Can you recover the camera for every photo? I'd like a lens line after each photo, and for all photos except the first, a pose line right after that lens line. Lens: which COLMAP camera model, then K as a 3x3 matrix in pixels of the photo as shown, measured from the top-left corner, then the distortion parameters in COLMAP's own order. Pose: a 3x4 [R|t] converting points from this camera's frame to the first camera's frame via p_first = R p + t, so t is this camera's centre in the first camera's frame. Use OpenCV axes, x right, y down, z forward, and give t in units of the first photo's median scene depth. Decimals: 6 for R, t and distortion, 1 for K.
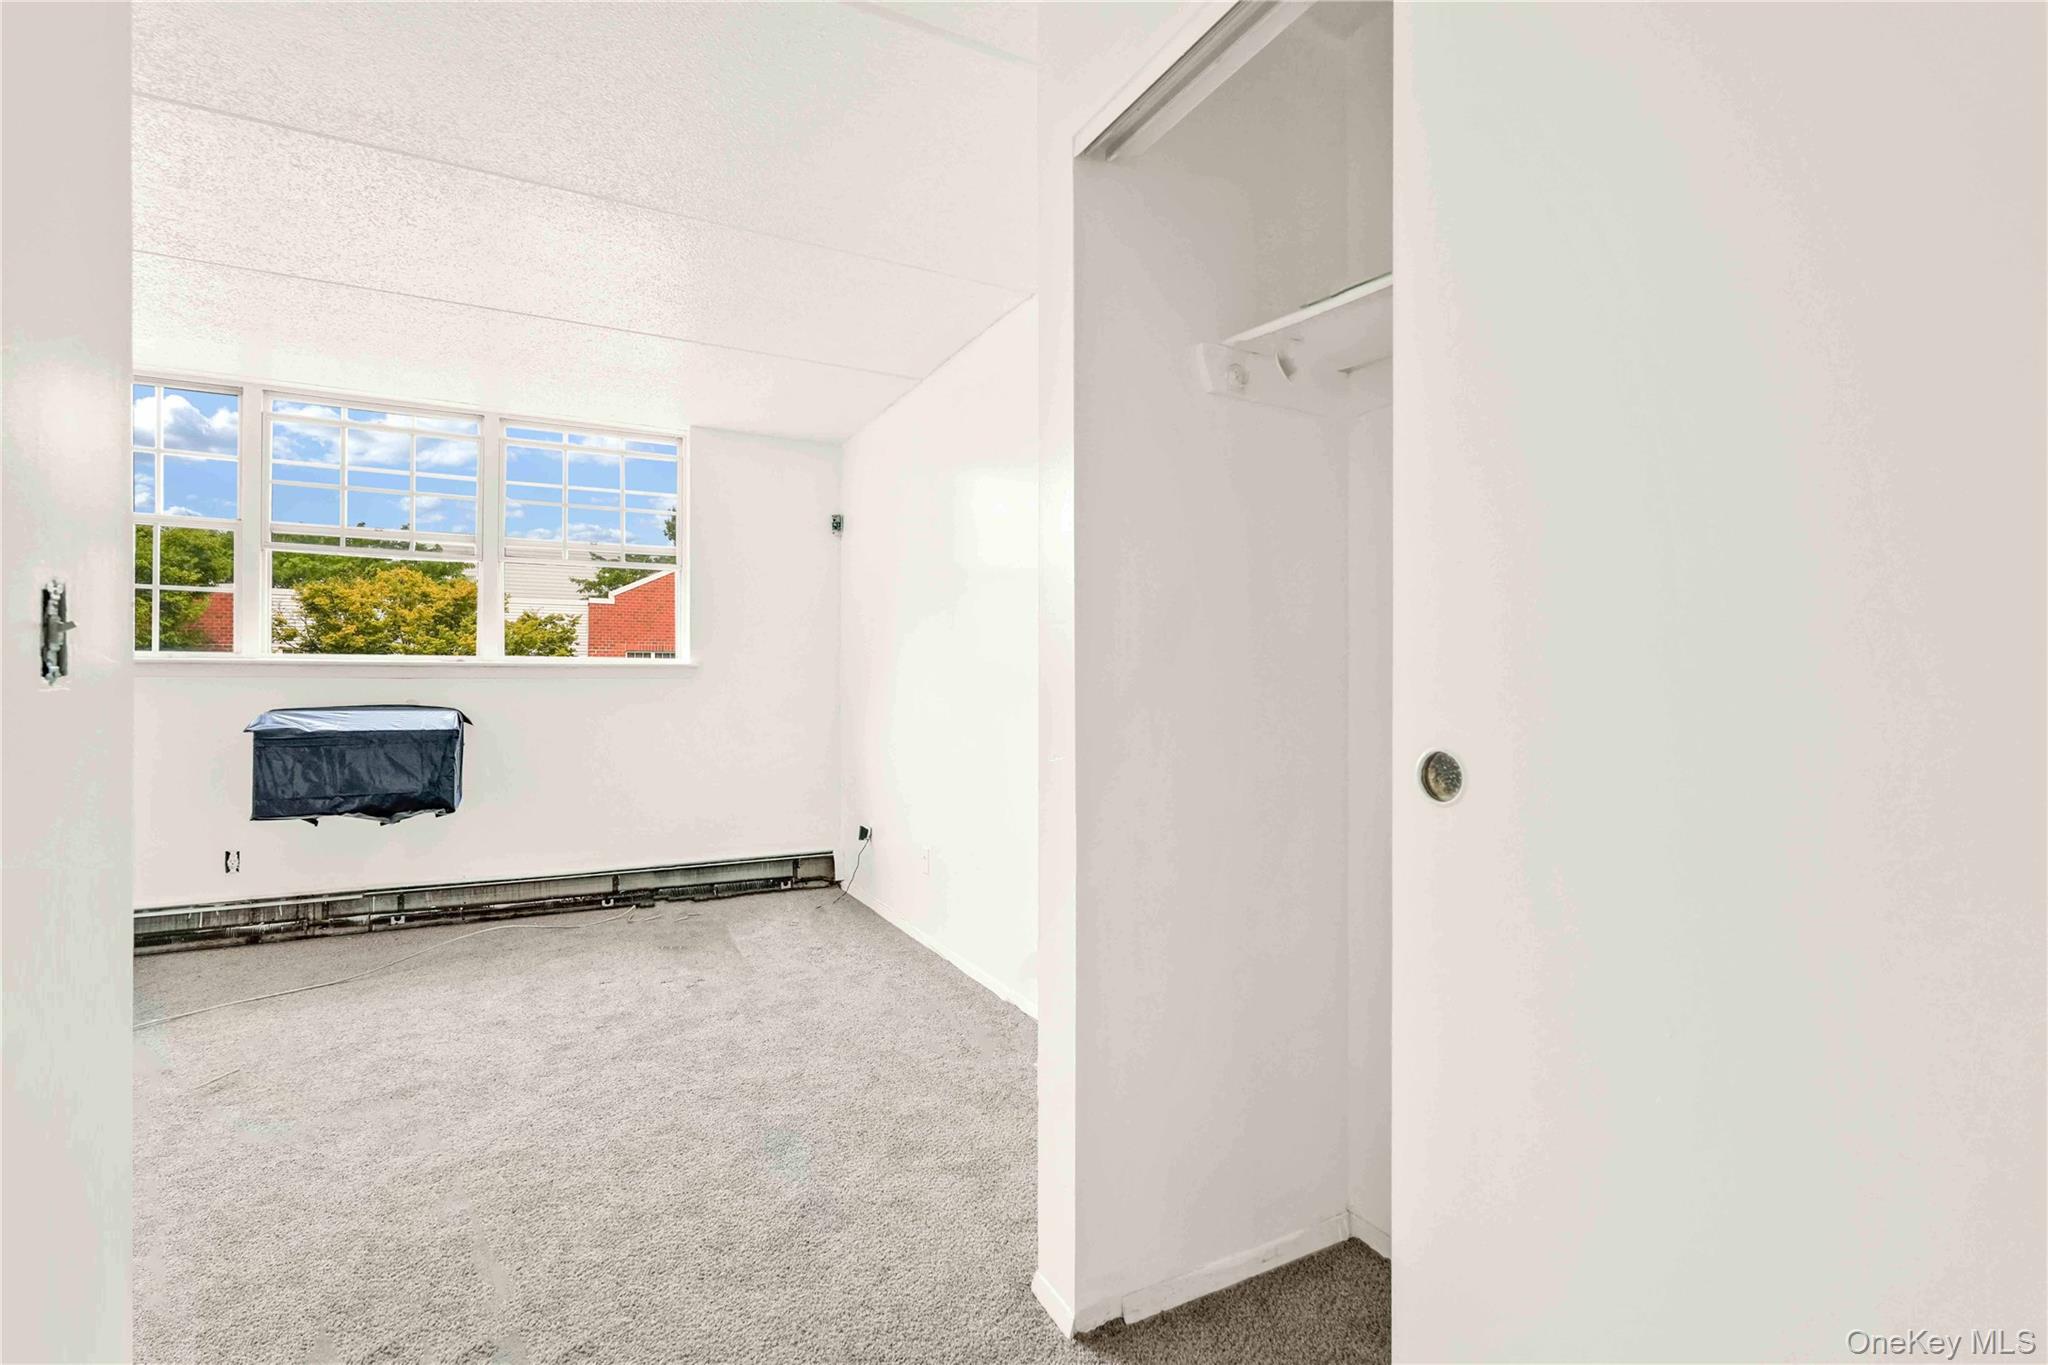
lens RADIAL K [[927.3, 0, 1024.2], [0, 927.3, 680.5], [0, 0, 1]] dist [0.001239, 0.000152]
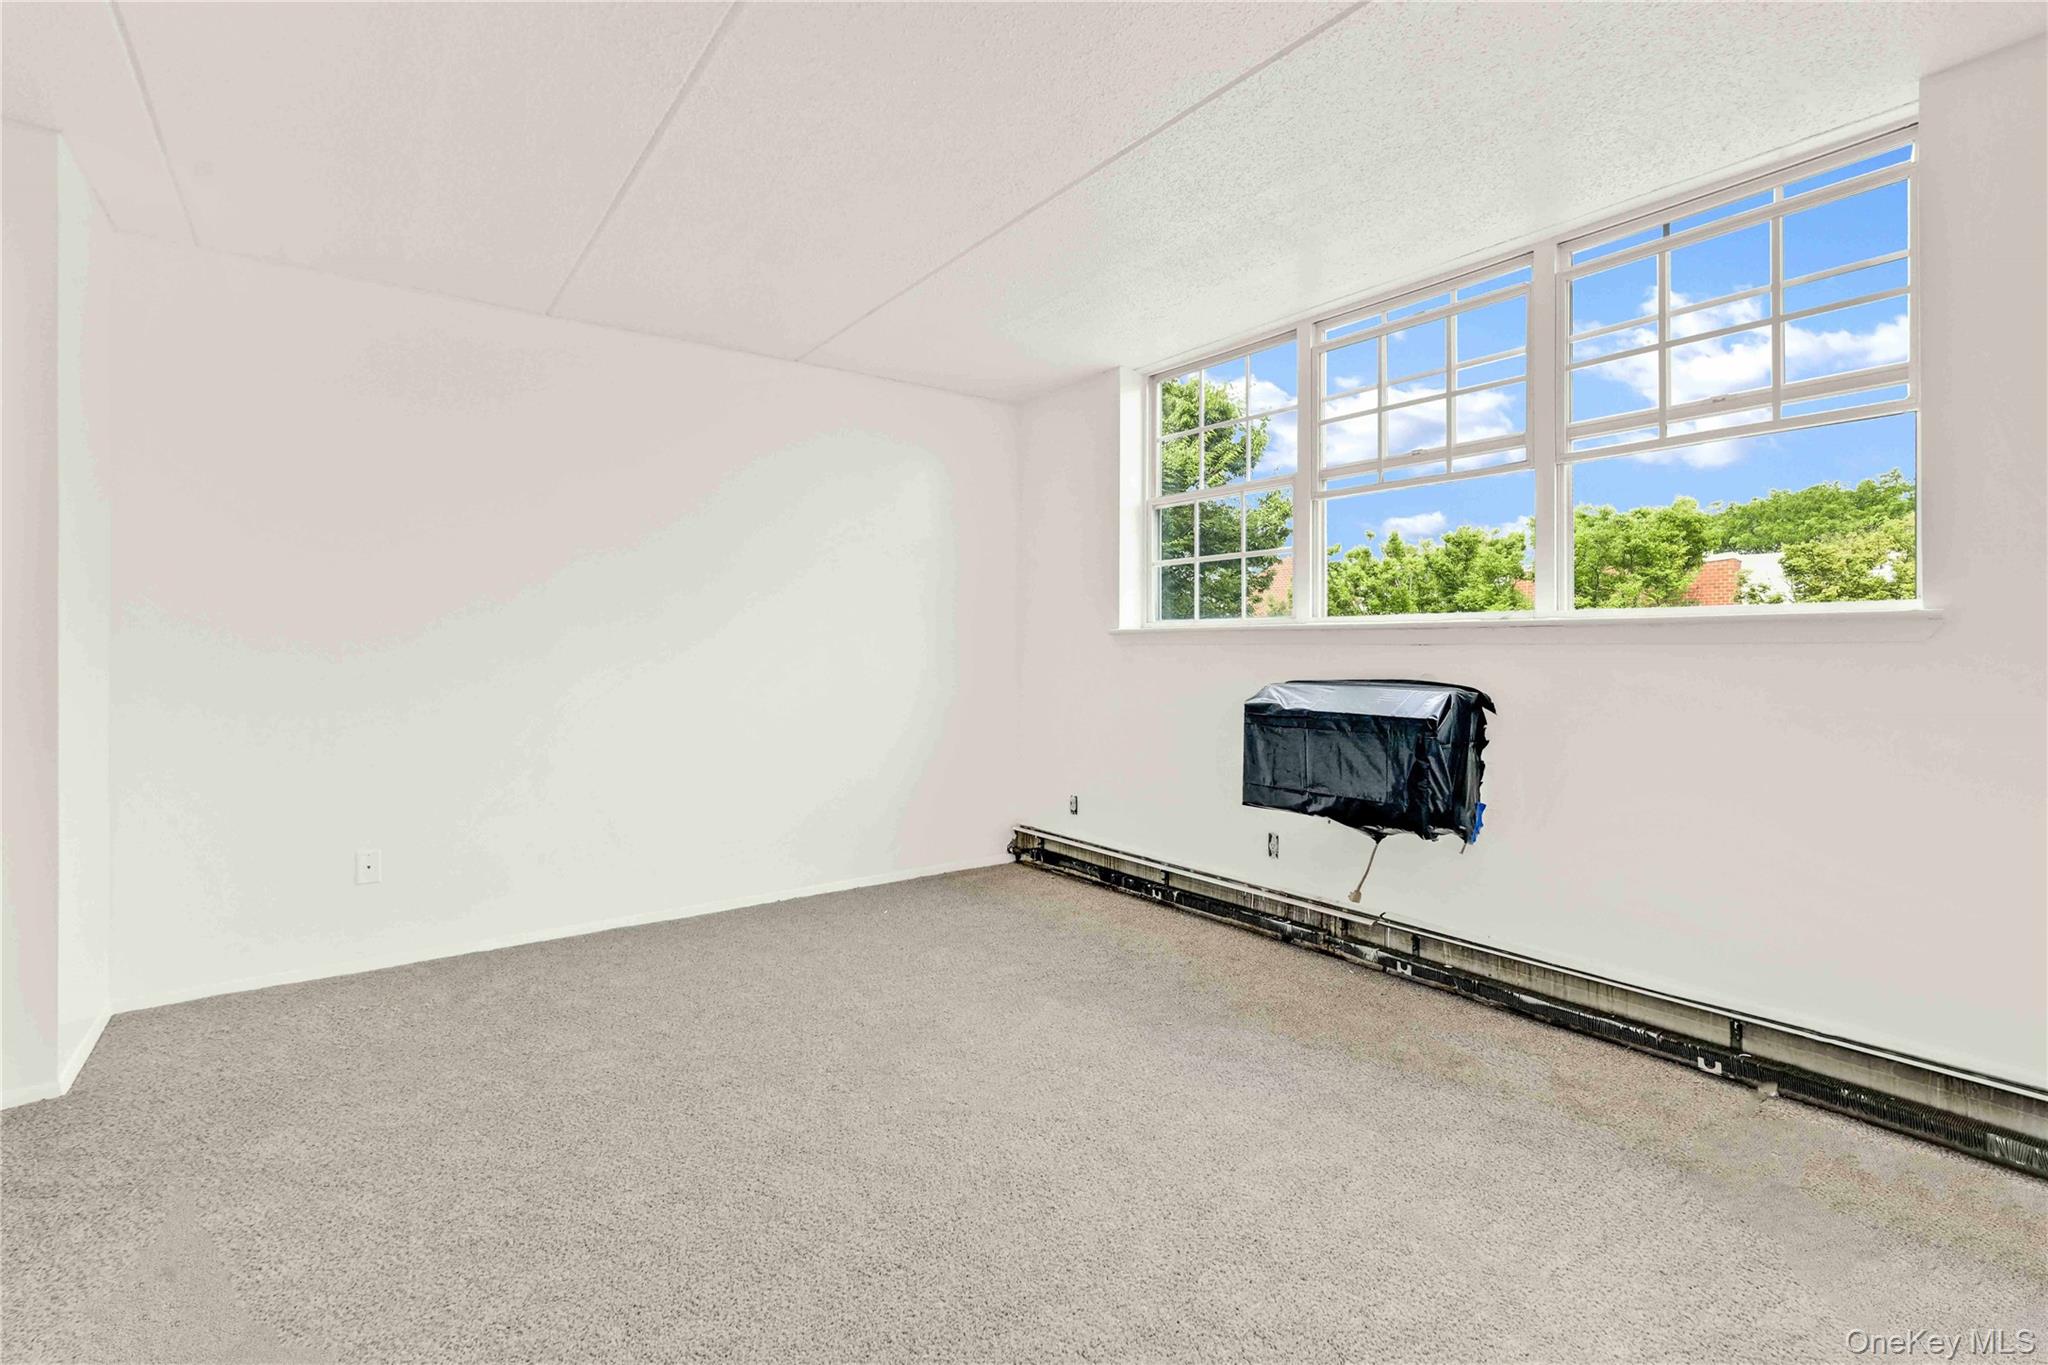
lens RADIAL K [[927.3, 0, 1024.8], [0, 927.3, 665.1], [0, 0, 1]] dist [0.001239, 0.000152]
pose [[0.161114, 0.012186, -0.986861, 0.007634], [0.001924, 0.999918, 0.012661, 0.004505], [0.986934, -0.003939, 0.161077, 0.586927]]
